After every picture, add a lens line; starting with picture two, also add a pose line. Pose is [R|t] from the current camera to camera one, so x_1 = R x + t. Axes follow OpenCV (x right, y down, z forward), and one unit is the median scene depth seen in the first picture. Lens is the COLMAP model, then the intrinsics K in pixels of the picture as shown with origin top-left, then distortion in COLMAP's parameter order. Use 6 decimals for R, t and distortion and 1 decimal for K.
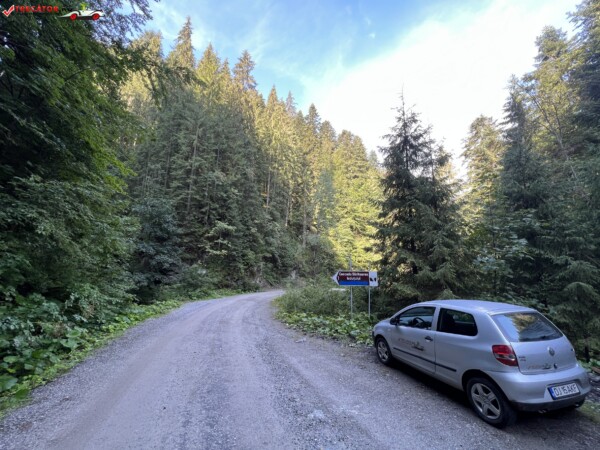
lens RADIAL K [[239.3, 0, 300.2], [0, 239.3, 225.8], [0, 0, 1]] dist [-0.000132, -0.000216]
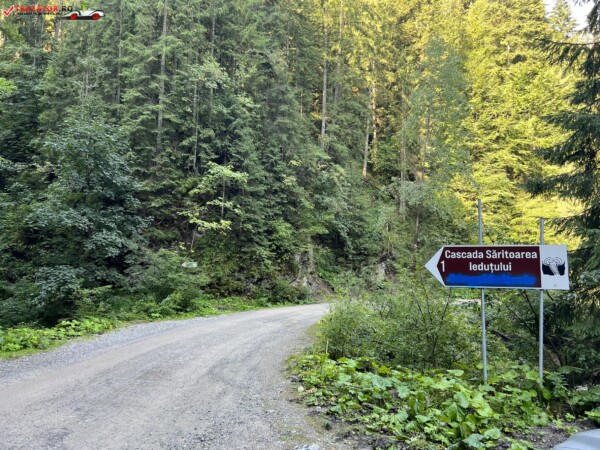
lens RADIAL K [[450.9, 0, 301.7], [0, 450.9, 223.2], [0, 0, 1]] dist [0.057388, -0.062934]
pose [[0.974891, -0.027697, -0.220952, 0.033634], [0.047527, 0.995252, 0.084943, 0.028514], [0.217550, -0.093311, 0.971579, 0.100623]]
